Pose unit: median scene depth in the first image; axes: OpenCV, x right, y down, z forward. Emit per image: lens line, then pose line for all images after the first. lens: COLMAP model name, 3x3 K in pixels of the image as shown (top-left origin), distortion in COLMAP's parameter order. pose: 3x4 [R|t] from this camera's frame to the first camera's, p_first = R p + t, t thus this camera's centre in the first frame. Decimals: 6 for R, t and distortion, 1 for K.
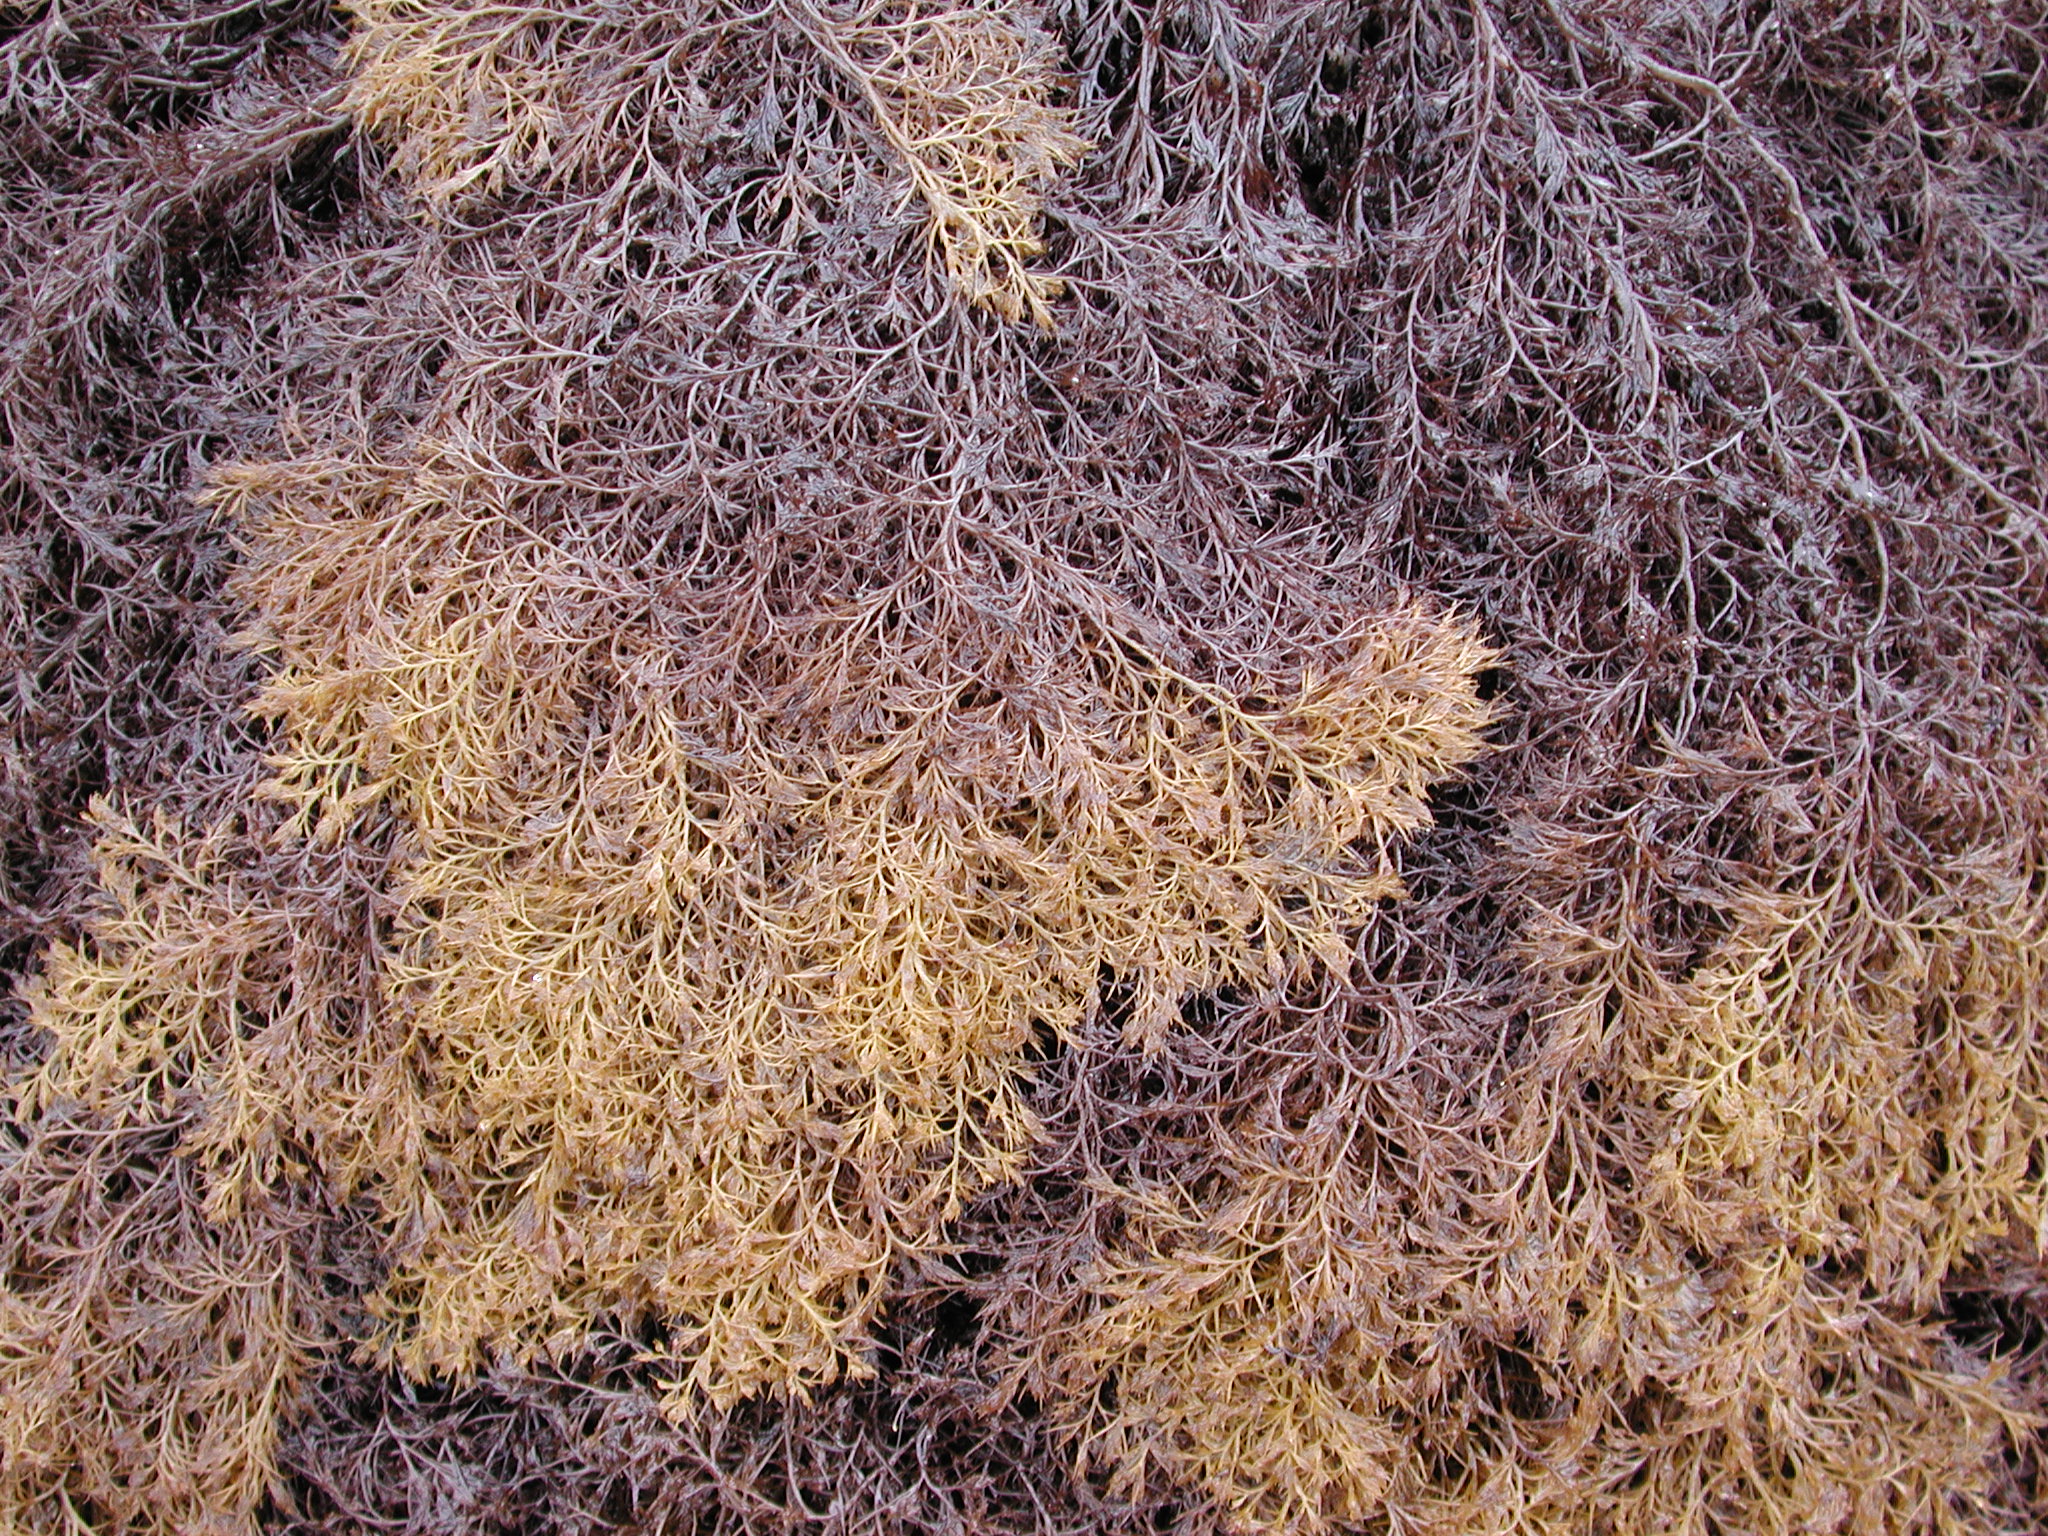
lens RADIAL K [[3010.7, 0, 1019.2], [0, 3010.7, 764.6], [0, 0, 1]] dist [-0.105726, 0.000000]
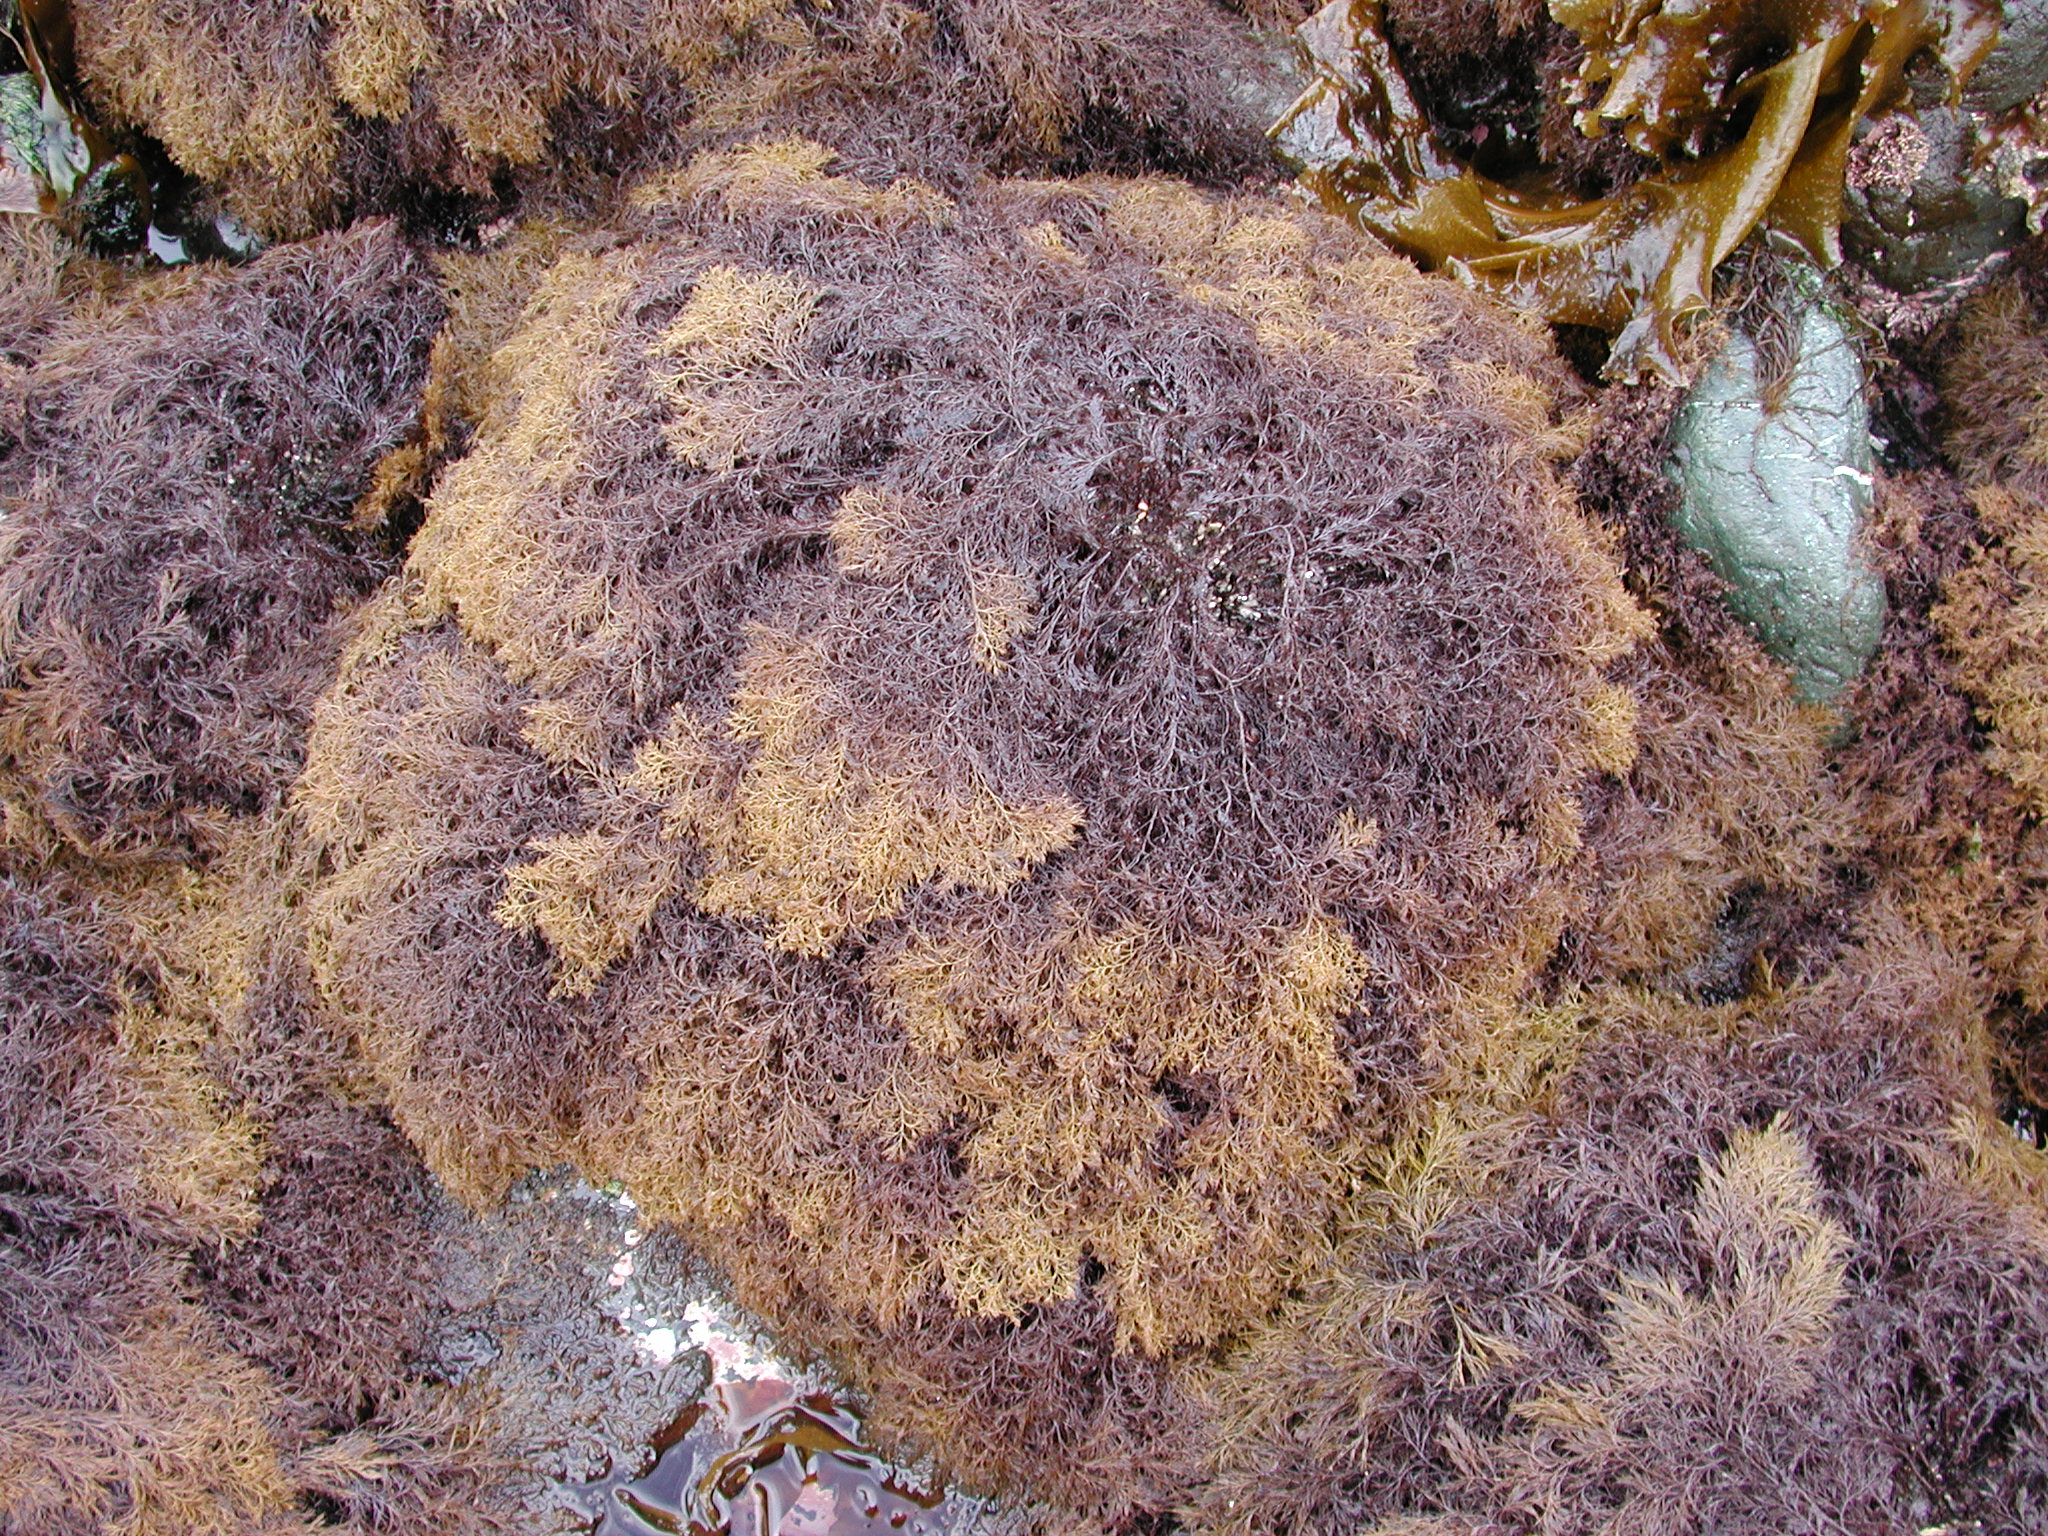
lens RADIAL K [[2393.6, 0, 1025.3], [0, 2393.6, 771.5], [0, 0, 1]] dist [-0.138081, 0.000000]
pose [[0.917427, 0.369679, -0.147189, 0.450535], [-0.373755, 0.927527, -0.000041, -0.061788], [0.136506, 0.055050, 0.989108, -1.526774]]
